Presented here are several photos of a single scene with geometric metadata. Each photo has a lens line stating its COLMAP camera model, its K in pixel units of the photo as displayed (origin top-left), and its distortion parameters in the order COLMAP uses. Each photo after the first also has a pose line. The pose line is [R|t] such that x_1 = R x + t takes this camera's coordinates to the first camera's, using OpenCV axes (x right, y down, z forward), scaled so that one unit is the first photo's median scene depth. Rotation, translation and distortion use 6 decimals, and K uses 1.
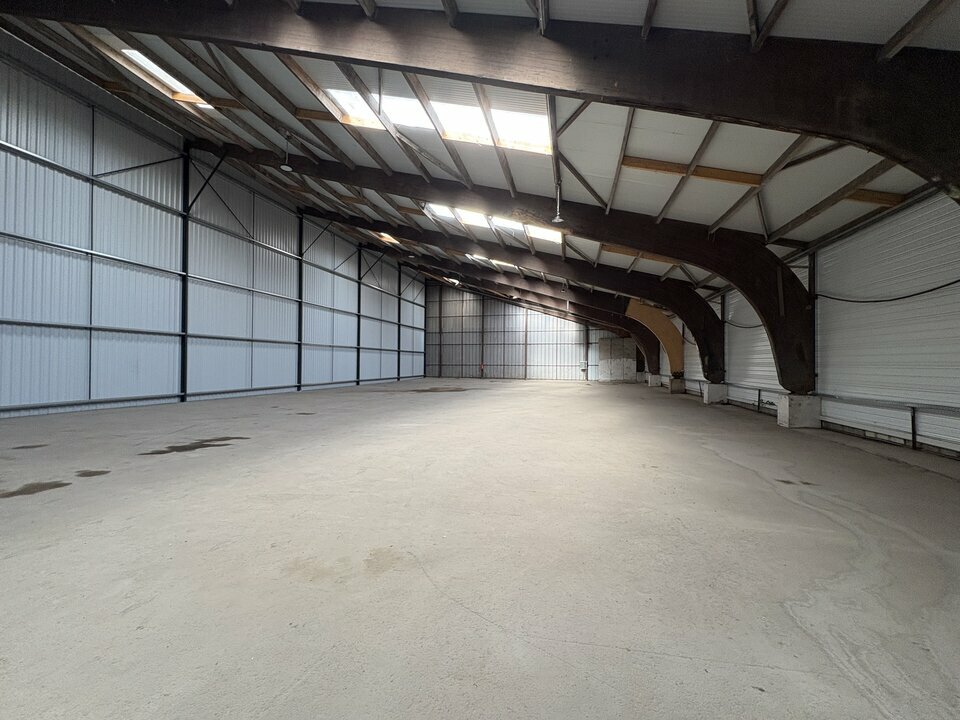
lens RADIAL K [[384.4, 0, 480.5], [0, 384.4, 359.3], [0, 0, 1]] dist [-0.000282, -0.000267]
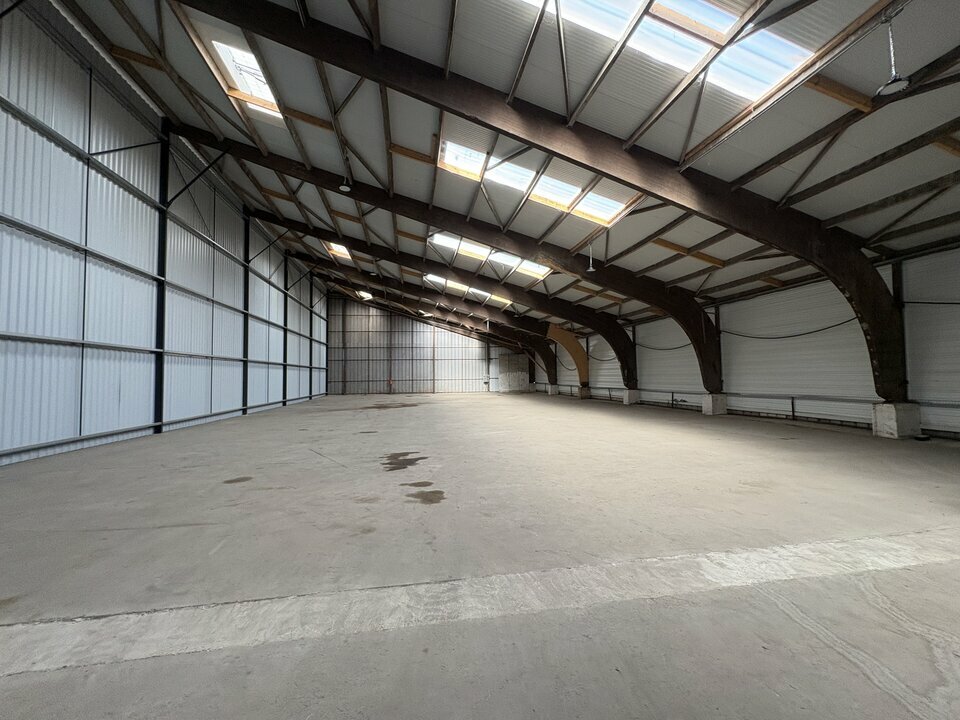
lens RADIAL K [[384.4, 0, 482.6], [0, 384.4, 357.8], [0, 0, 1]] dist [-0.000282, -0.000267]
pose [[0.912248, 0.000124, 0.409637, -0.474116], [0.016414, 0.999186, -0.036855, -0.008798], [-0.409308, 0.040344, 0.911504, -0.036984]]
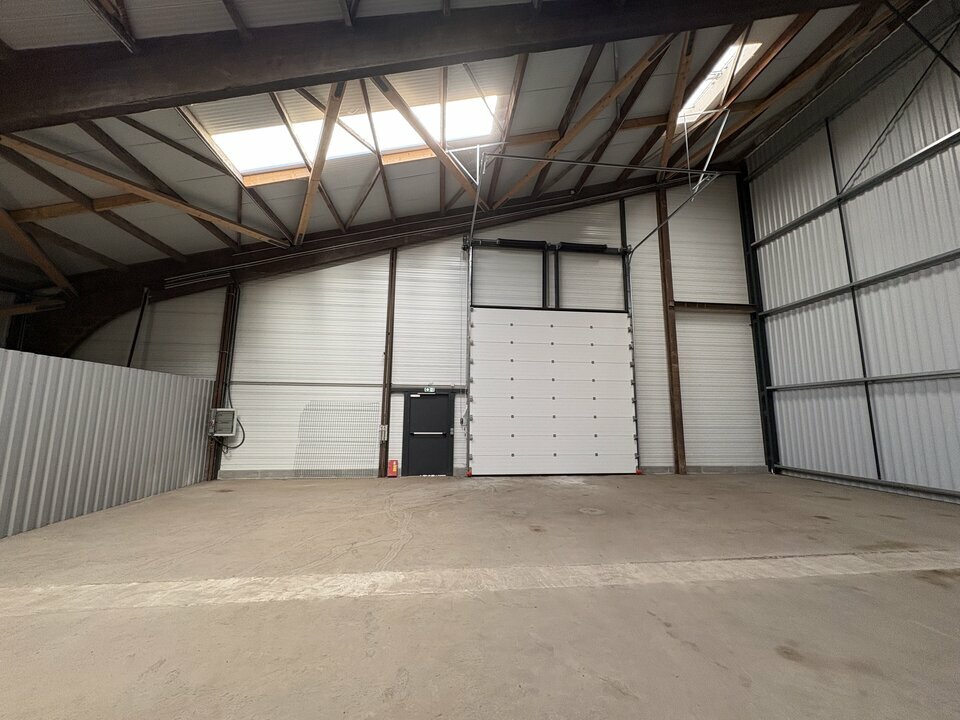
lens RADIAL K [[384.4, 0, 475.4], [0, 384.4, 361.3], [0, 0, 1]] dist [-0.000282, -0.000267]
pose [[-0.946888, -0.061404, -0.315646, -0.009001], [-0.013628, 0.988380, -0.151393, 0.002441], [0.321274, -0.139051, -0.936722, 0.786570]]
